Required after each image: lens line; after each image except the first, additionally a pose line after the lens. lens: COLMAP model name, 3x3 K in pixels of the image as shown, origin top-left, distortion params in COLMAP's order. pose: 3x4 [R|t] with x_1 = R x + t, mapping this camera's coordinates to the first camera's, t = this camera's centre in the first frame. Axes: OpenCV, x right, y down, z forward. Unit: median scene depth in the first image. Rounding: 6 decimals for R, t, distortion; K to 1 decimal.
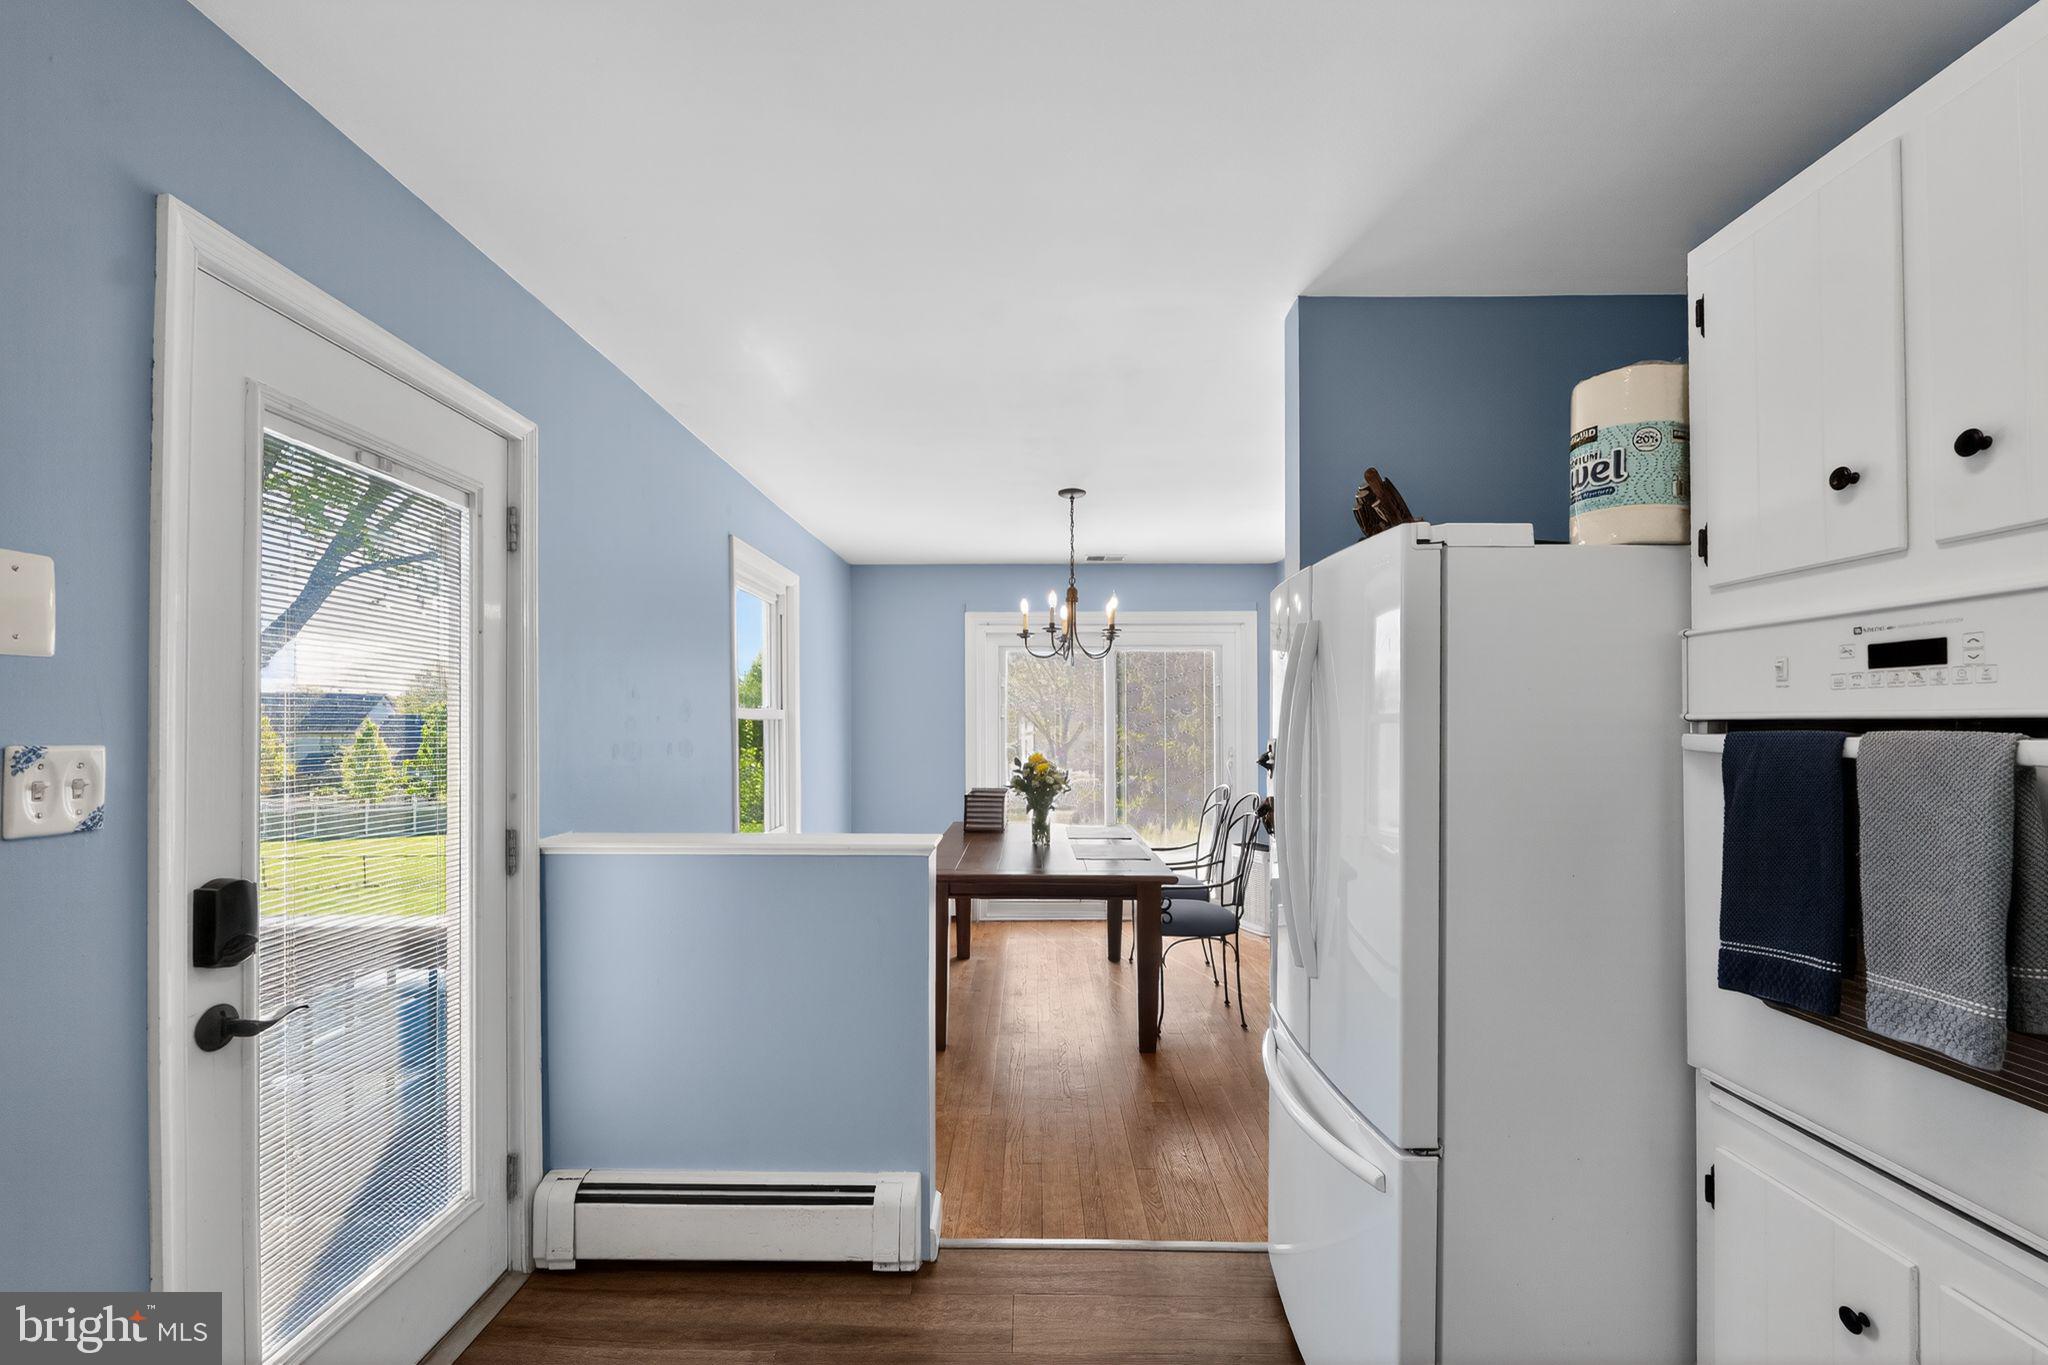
lens RADIAL K [[848.9, 0, 1014.7], [0, 848.9, 717.3], [0, 0, 1]] dist [-0.003165, -0.000289]
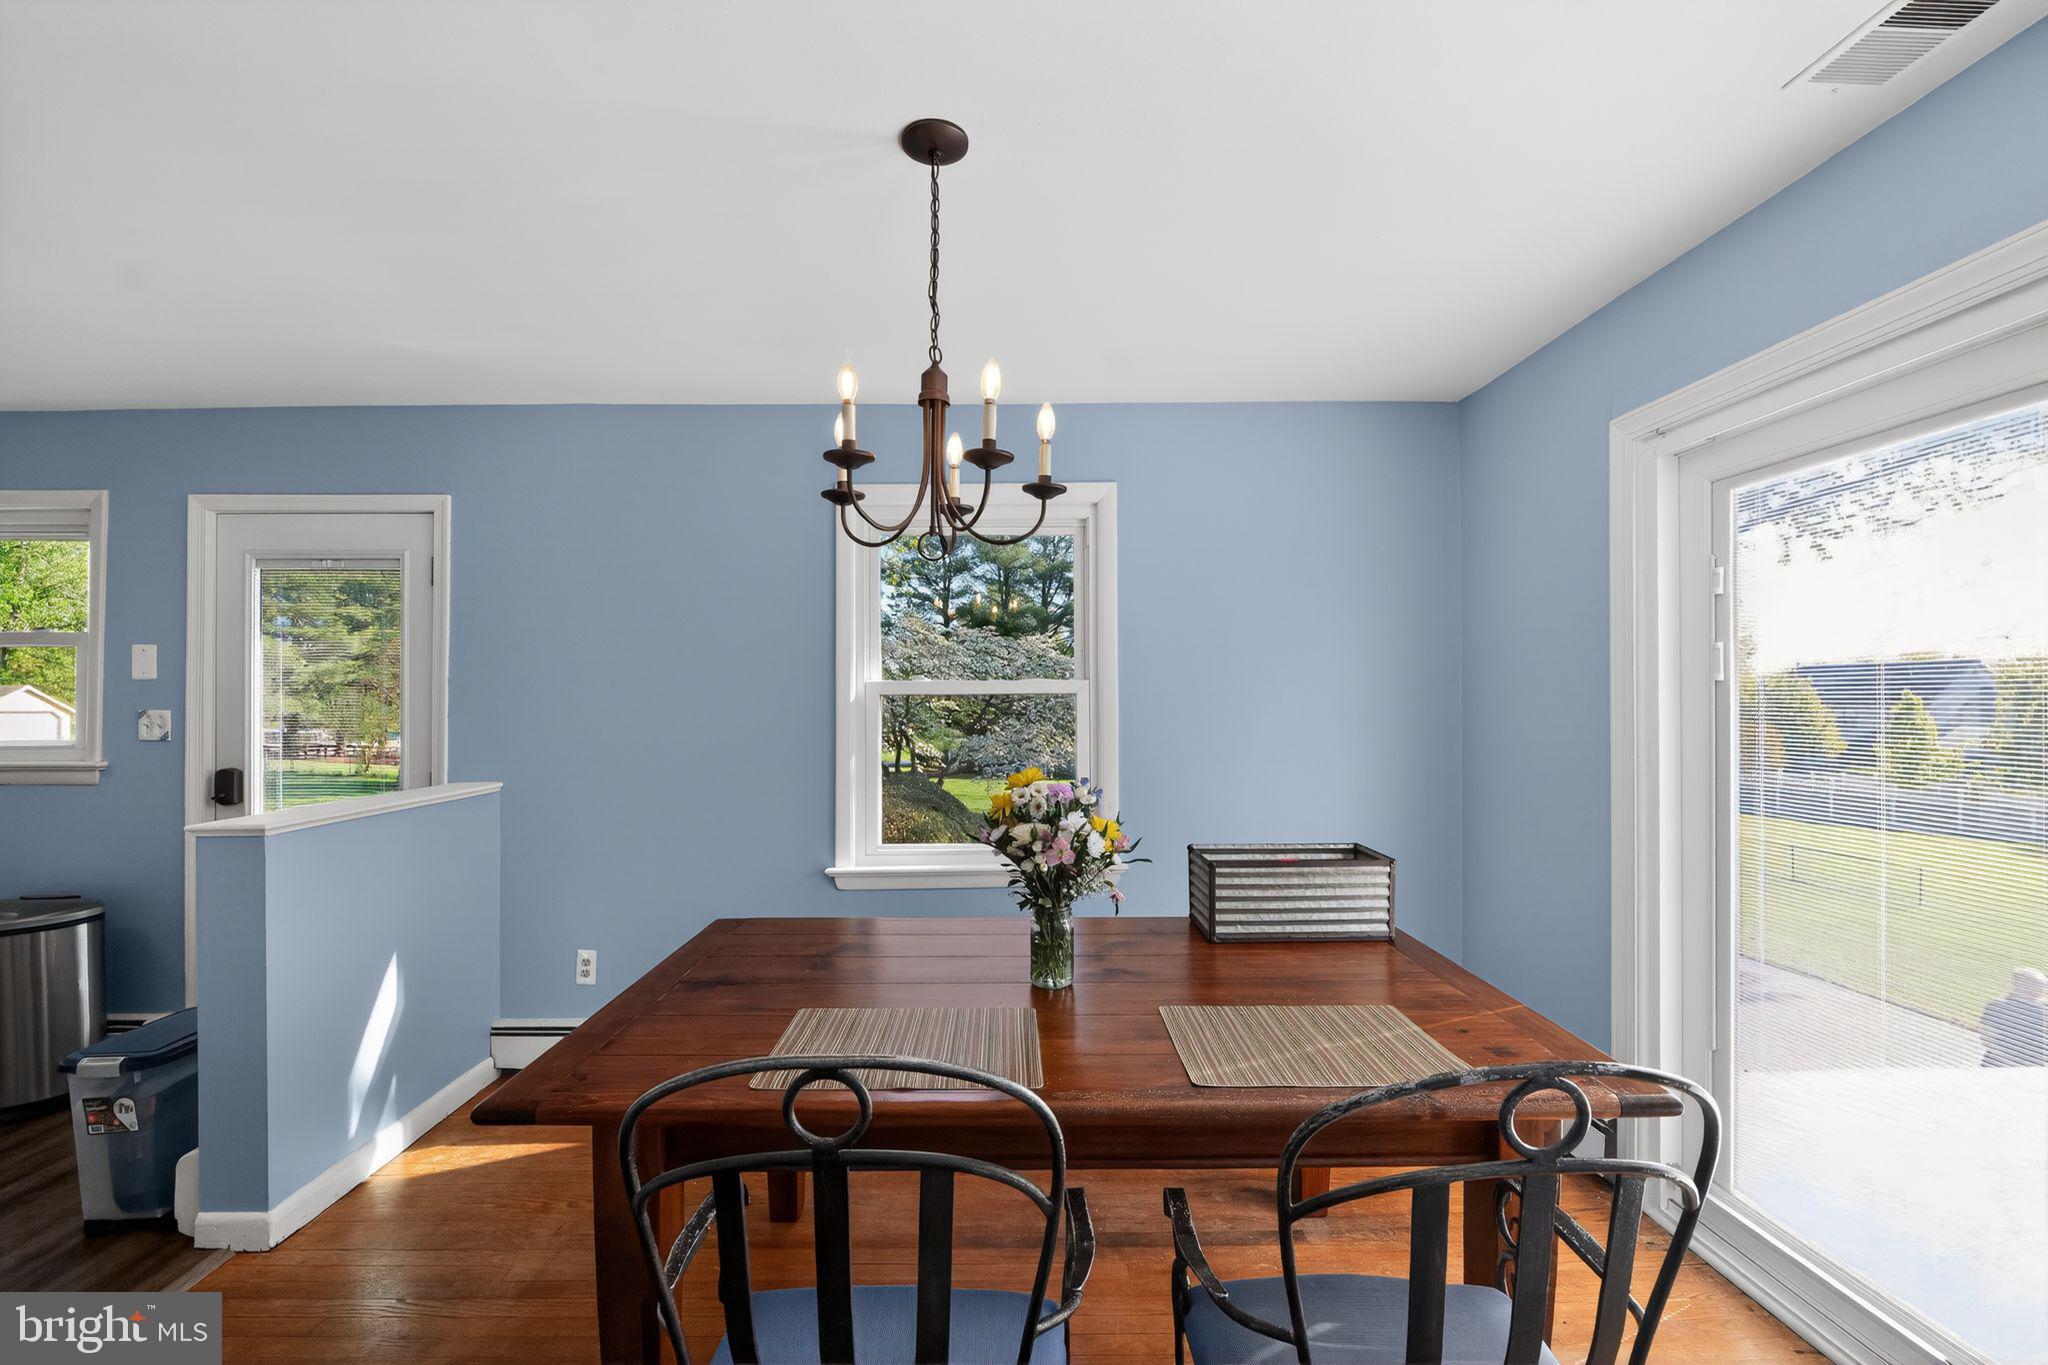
lens RADIAL K [[839.1, 0, 1001.7], [0, 839.1, 686.4], [0, 0, 1]] dist [-0.012522, -0.000064]
pose [[0.035083, -0.013738, -0.999290, 0.912697], [0.010694, 0.999853, -0.013370, 0.011166], [0.999327, -0.010217, 0.035224, 1.932882]]
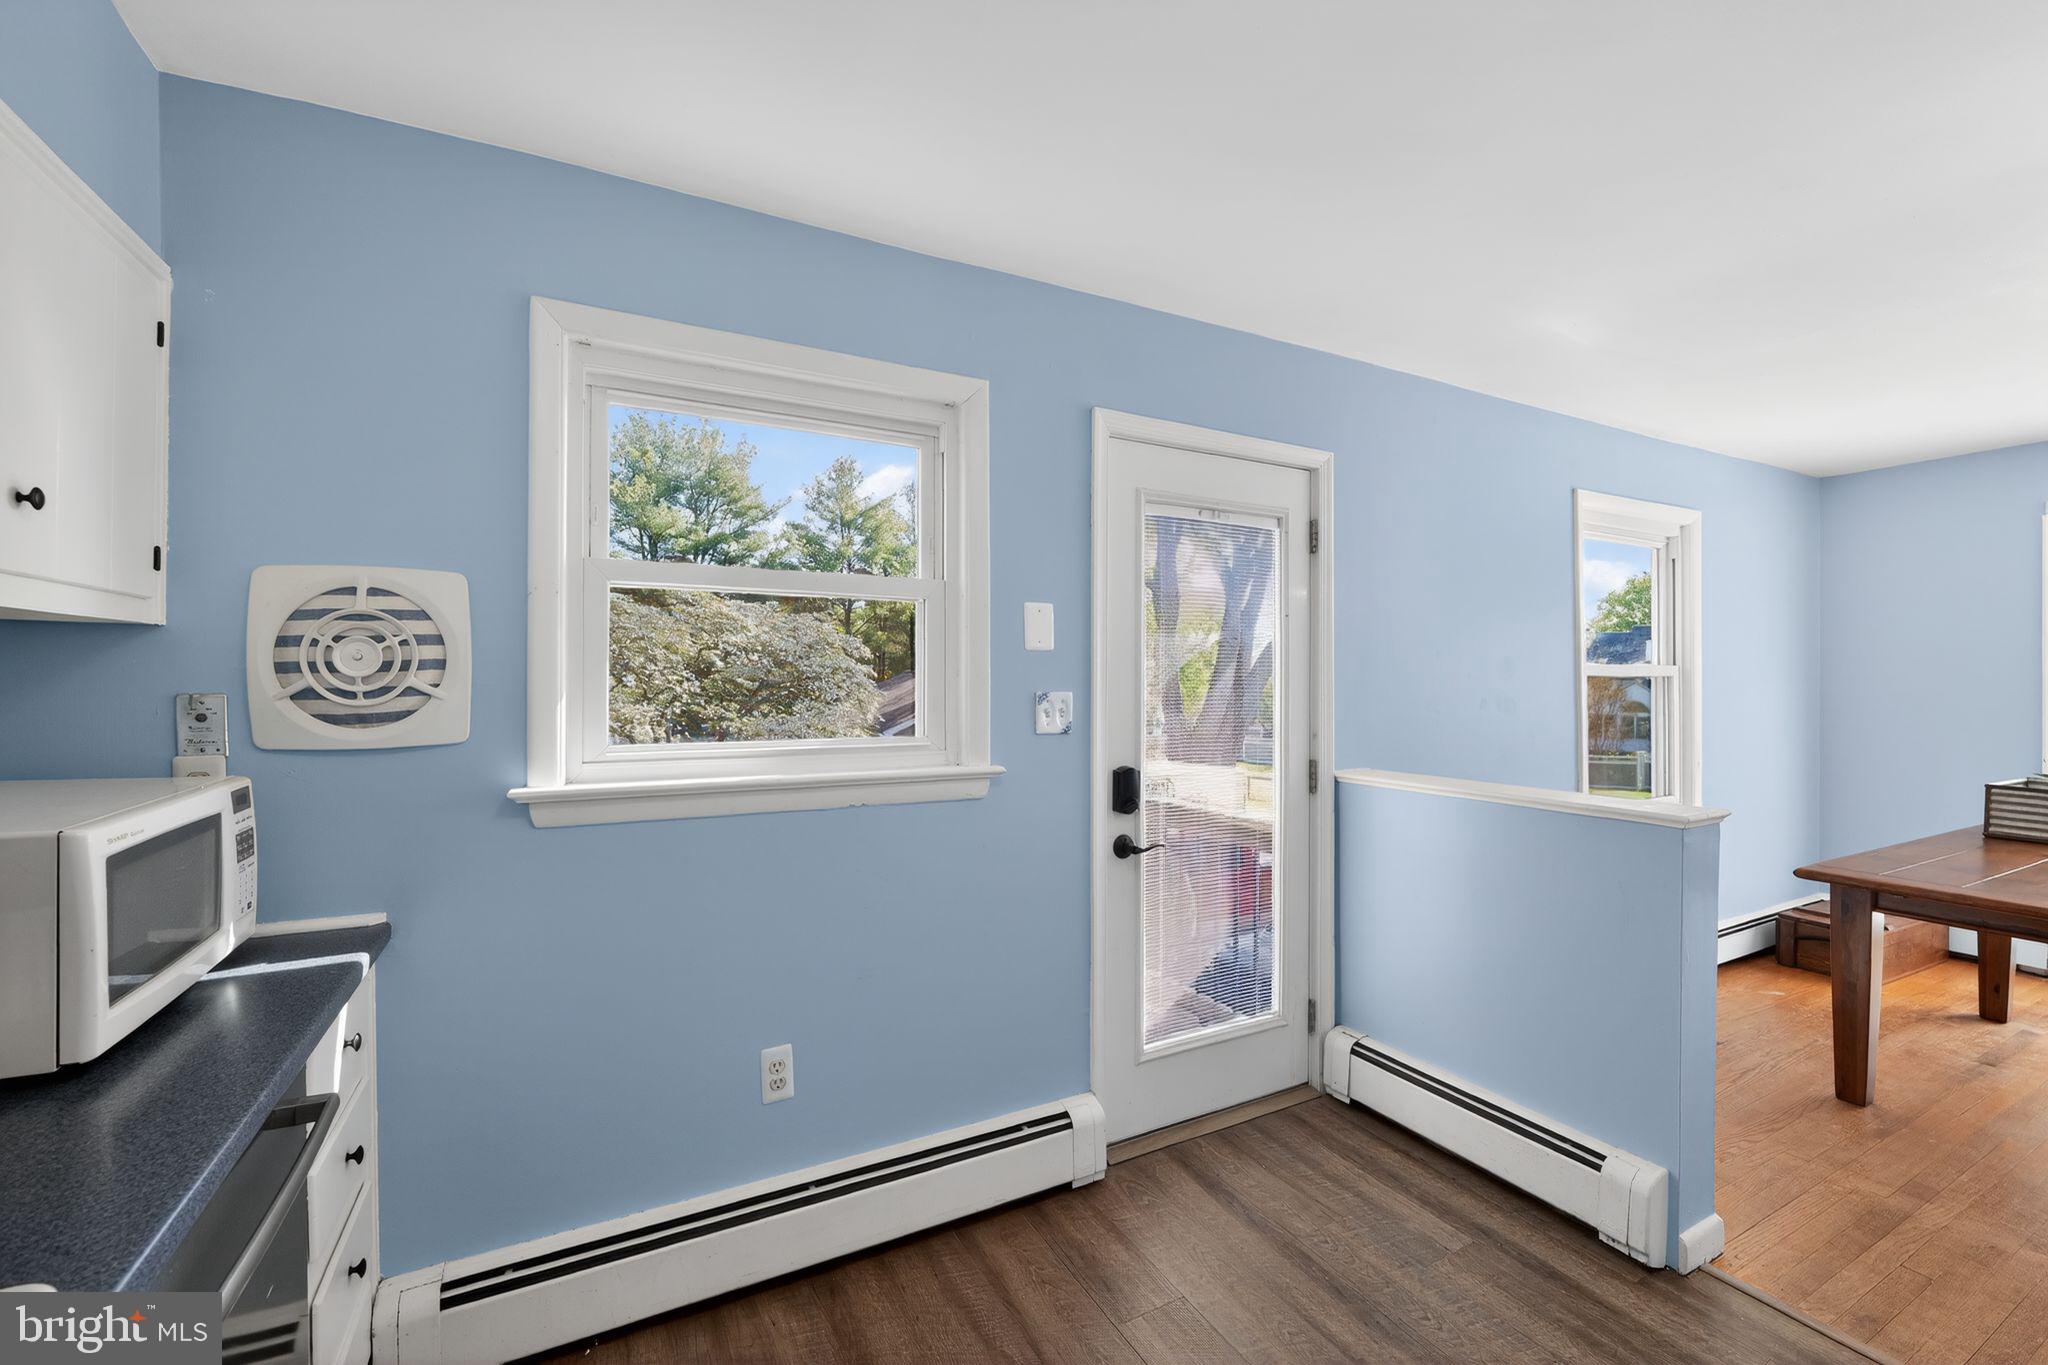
lens RADIAL K [[859.6, 0, 1036.6], [0, 859.6, 675.5], [0, 0, 1]] dist [-0.002200, -0.000192]
pose [[0.489617, -0.006003, -0.871917, 0.372506], [0.007316, 0.999969, -0.002776, -0.001279], [0.871907, -0.005020, 0.489646, -0.048985]]
